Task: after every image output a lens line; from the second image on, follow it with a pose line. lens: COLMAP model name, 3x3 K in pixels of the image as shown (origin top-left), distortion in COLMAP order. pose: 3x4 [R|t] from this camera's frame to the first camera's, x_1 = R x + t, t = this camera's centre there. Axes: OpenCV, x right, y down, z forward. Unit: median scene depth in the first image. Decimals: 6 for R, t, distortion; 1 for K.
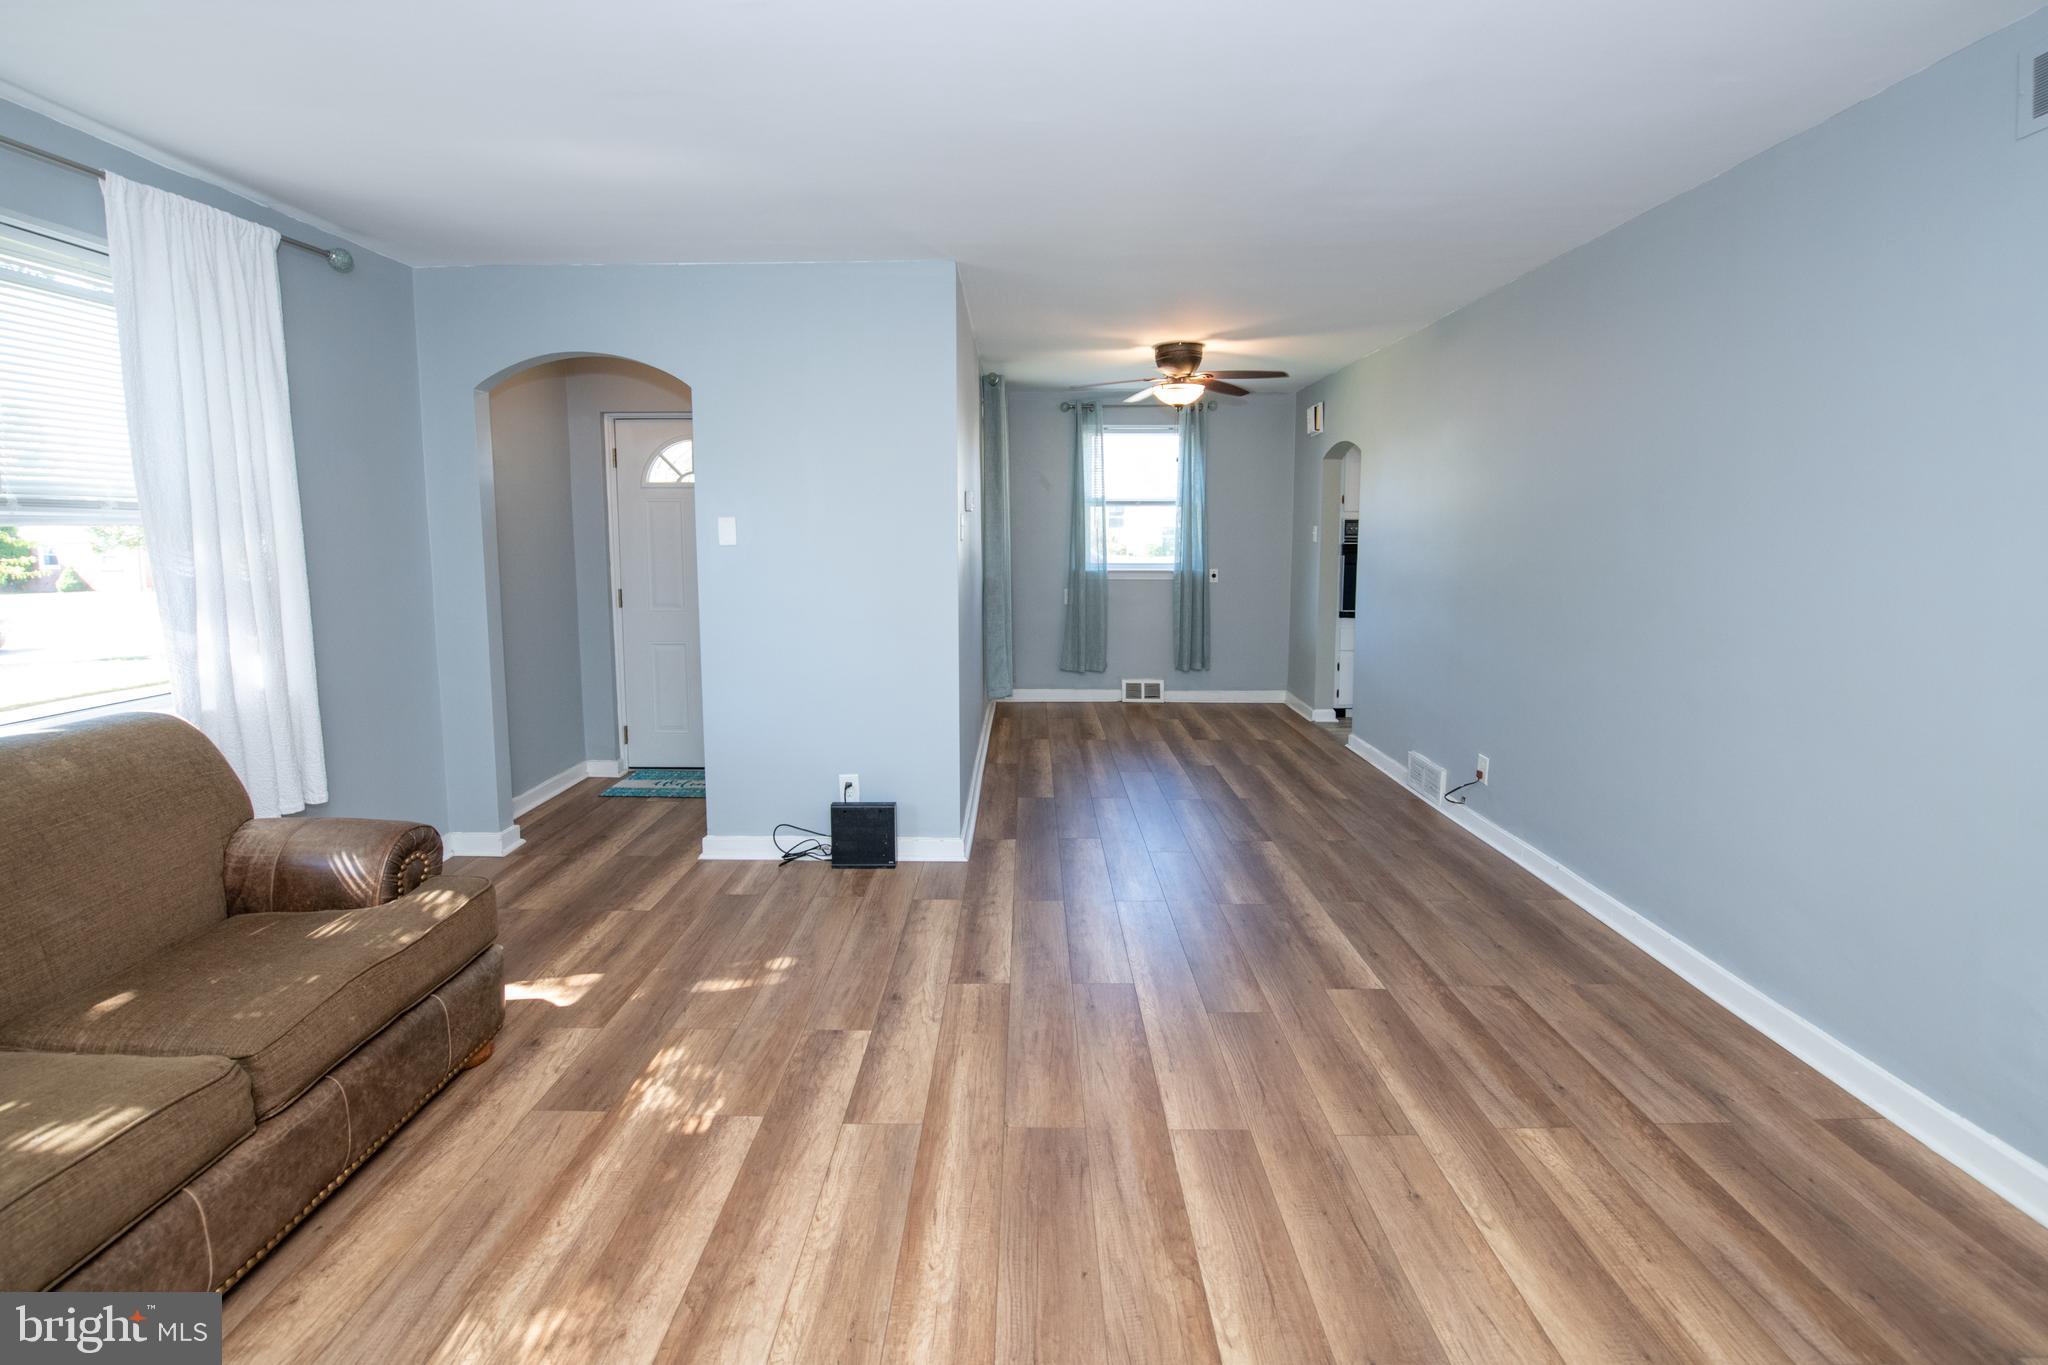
lens RADIAL K [[887.2, 0, 1011.8], [0, 887.2, 607.5], [0, 0, 1]] dist [-0.020065, -0.001125]
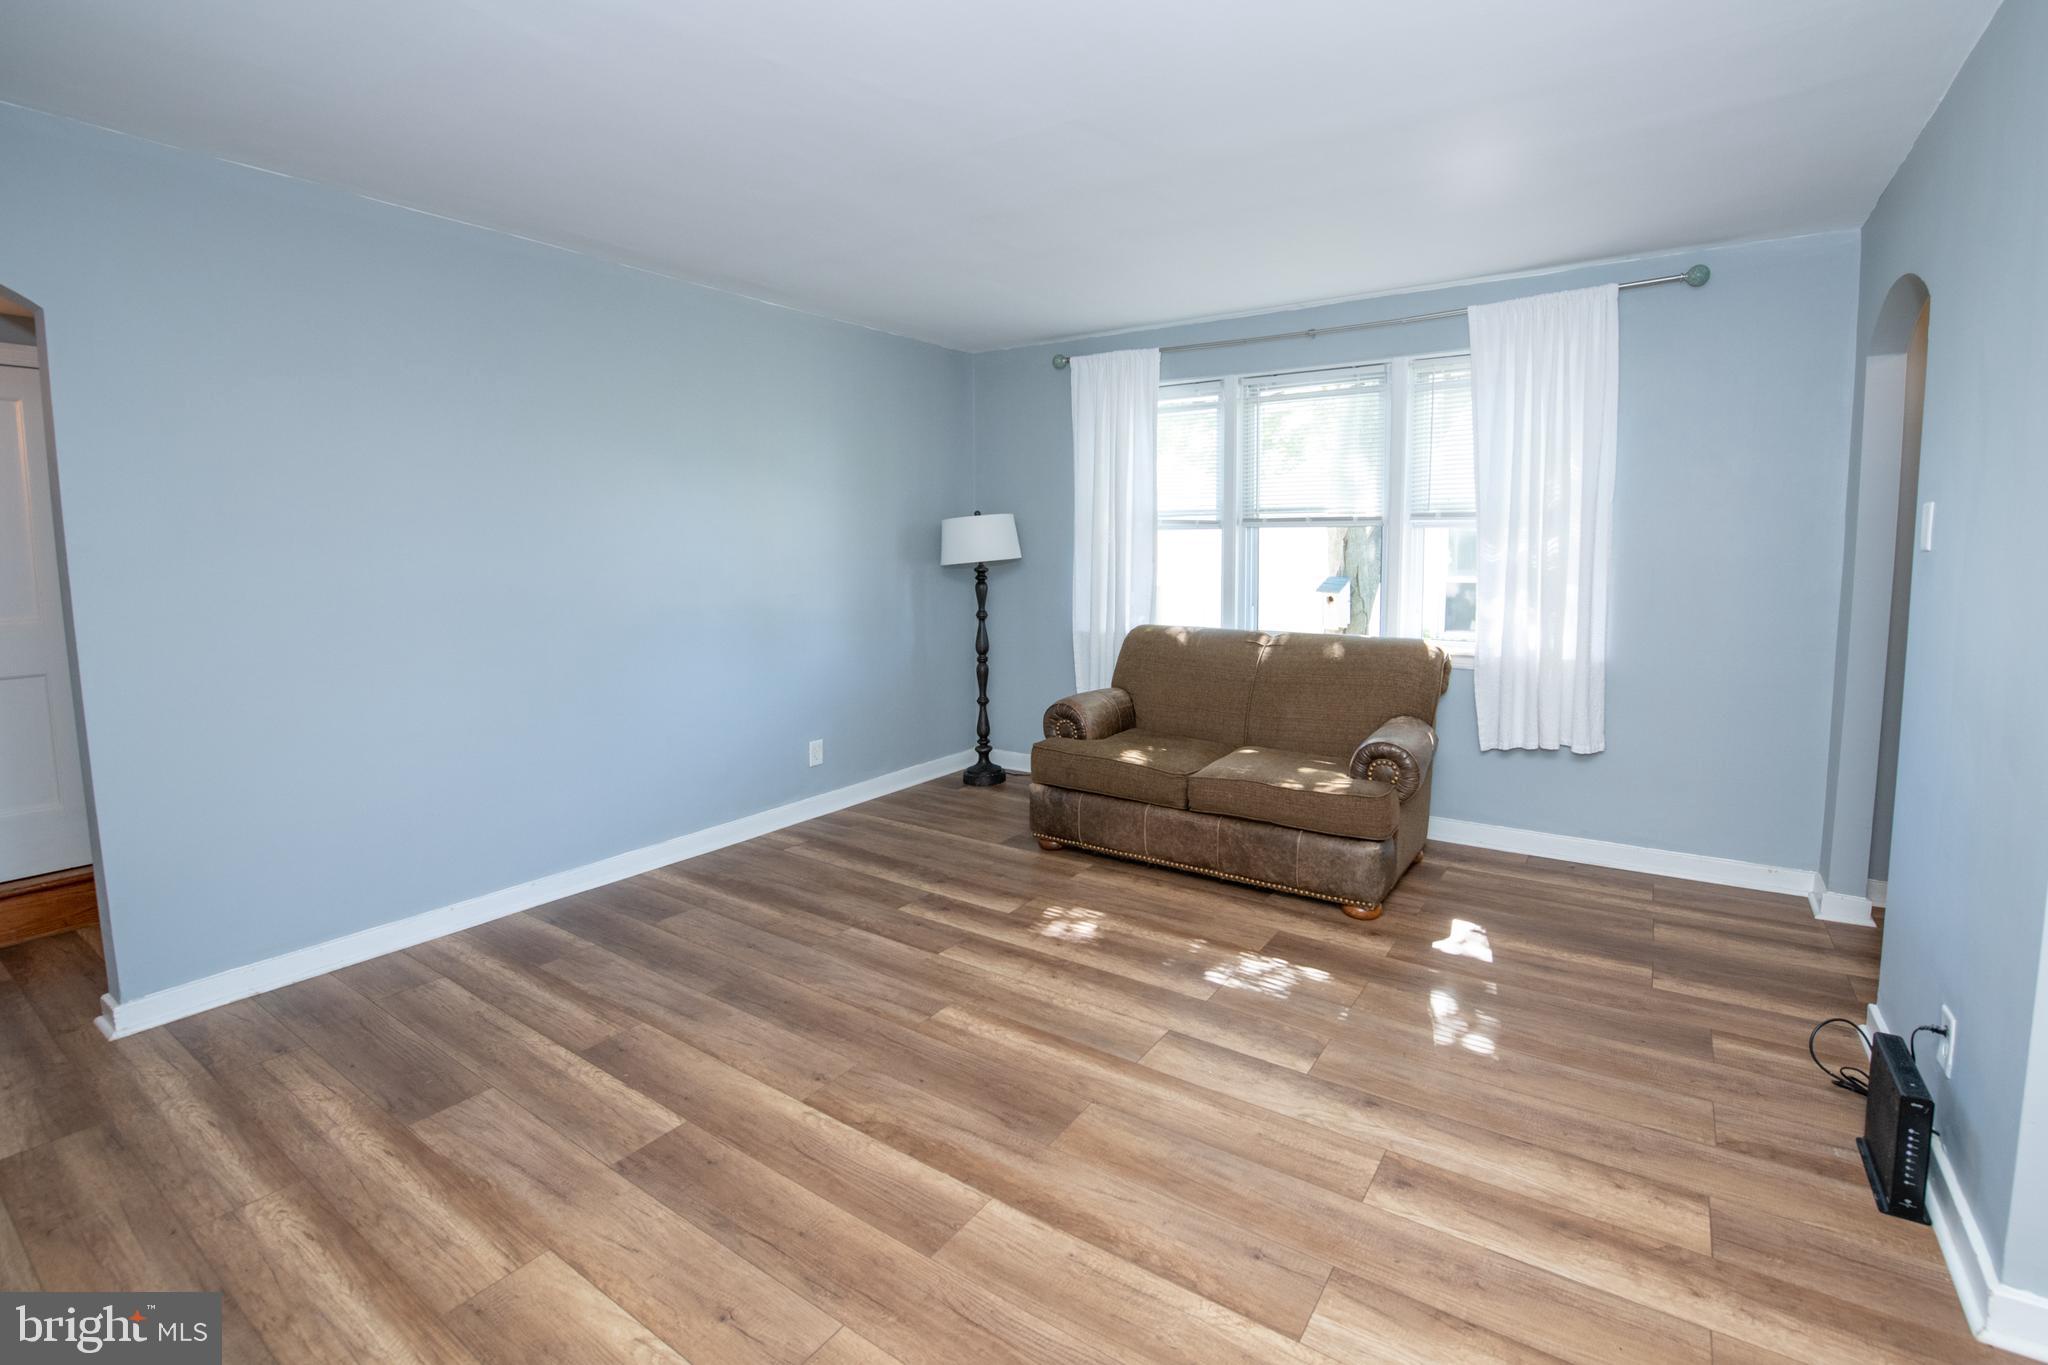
lens RADIAL K [[879.7, 0, 1109.4], [0, 879.7, 619.4], [0, 0, 1]] dist [-0.014684, -0.002619]
pose [[-0.506421, 0.082586, -0.858323, 0.671391], [-0.069587, 0.988242, 0.136144, -0.096185], [0.859474, 0.128674, -0.494719, 1.181500]]
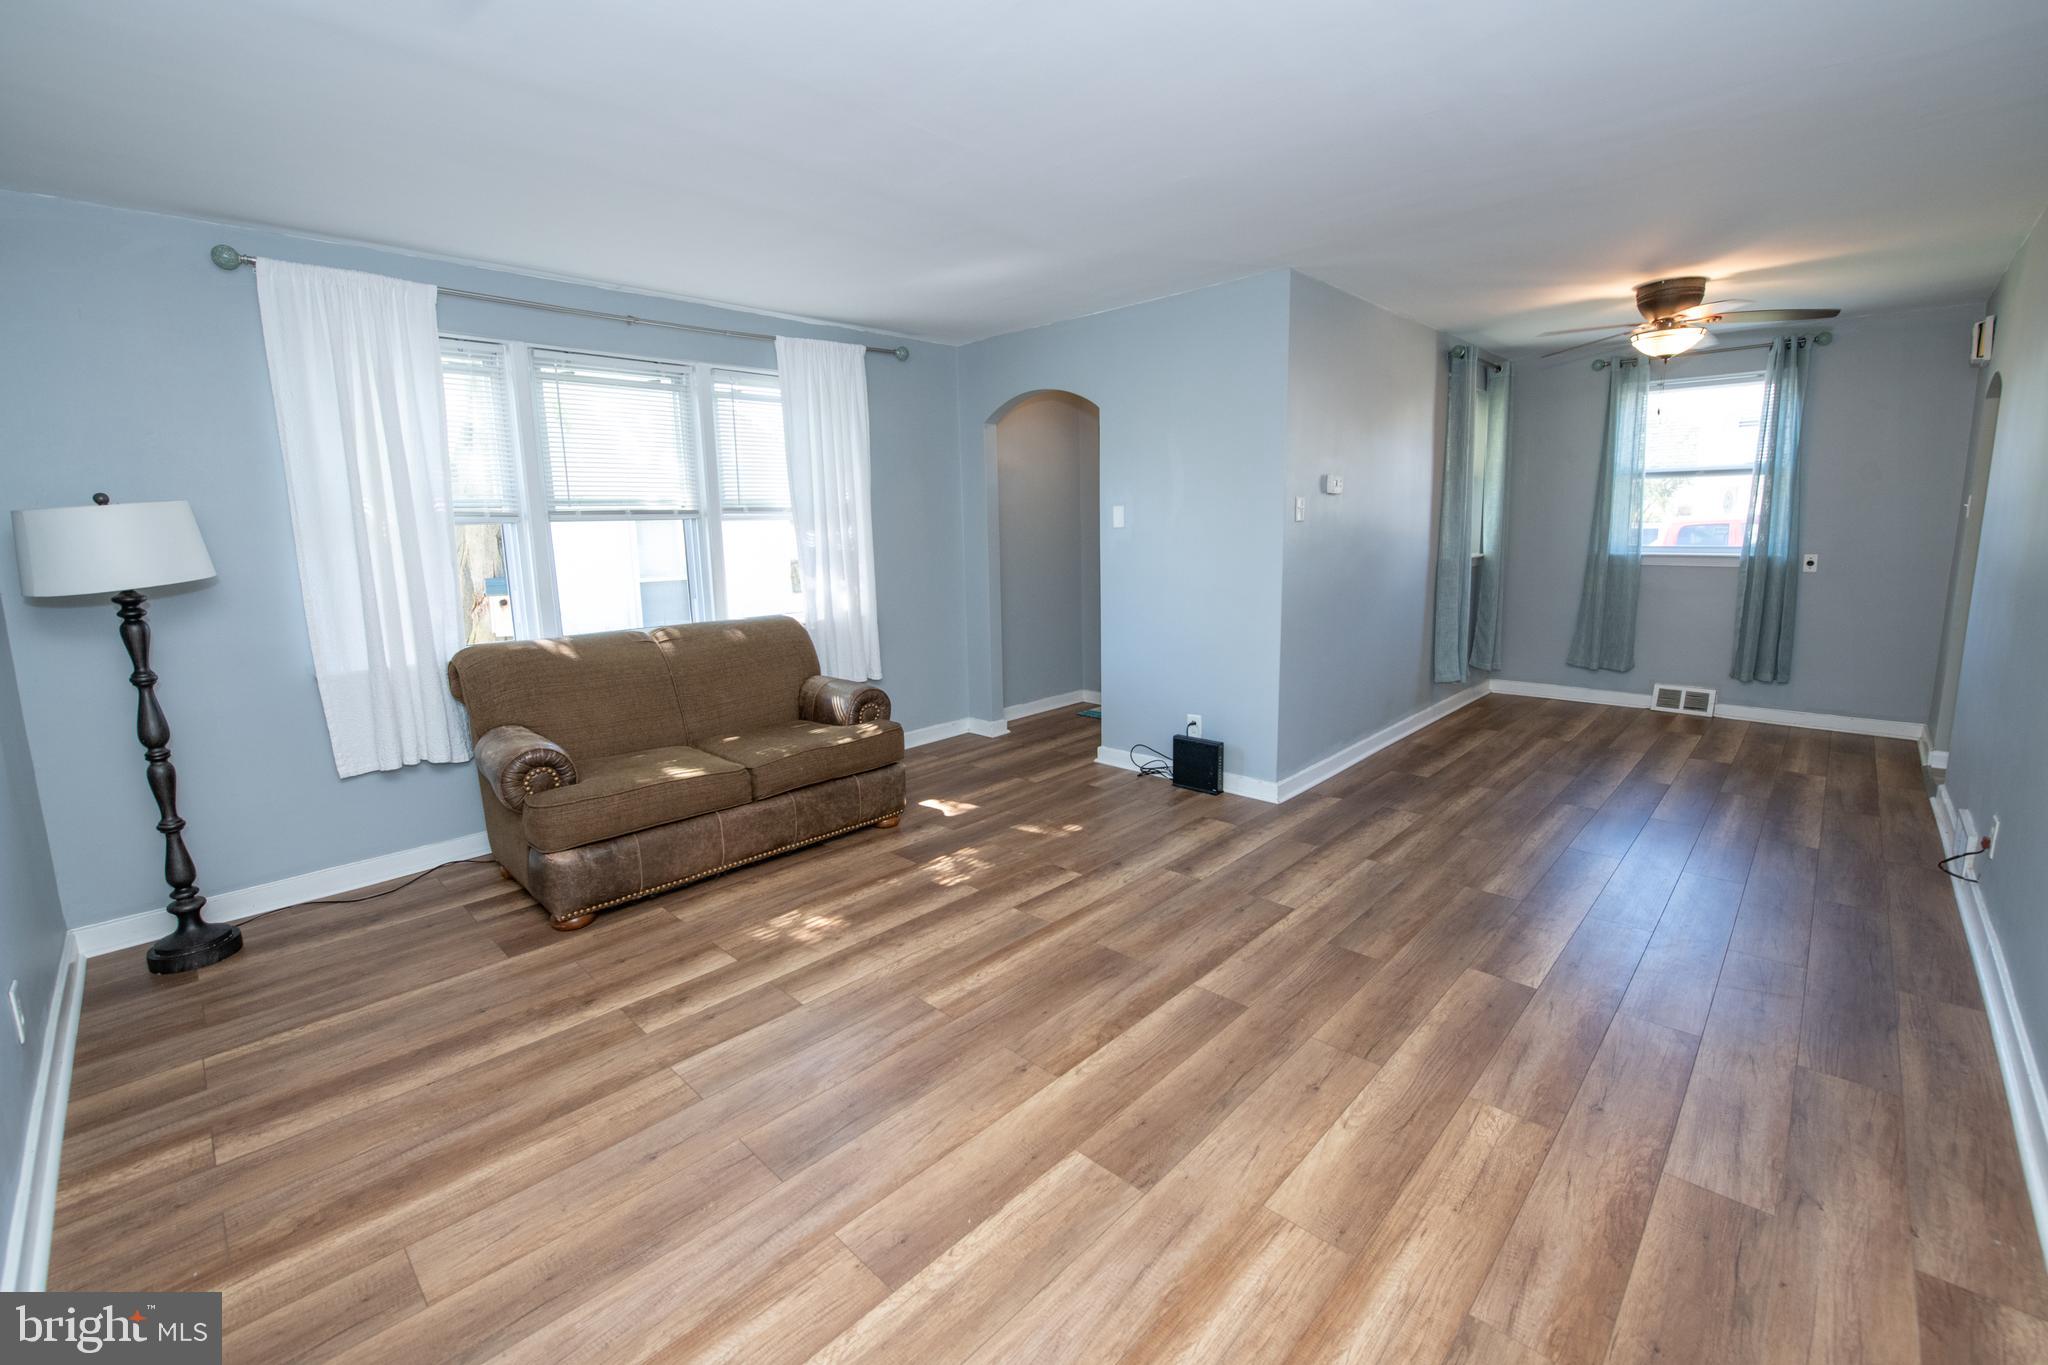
lens RADIAL K [[855.7, 0, 995.7], [0, 855.7, 655.3], [0, 0, 1]] dist [-0.019868, -0.001215]
pose [[0.716640, 0.092221, -0.691319, 0.631935], [-0.039333, 0.994986, 0.091957, 0.012430], [0.696333, -0.038708, 0.716674, -0.054561]]
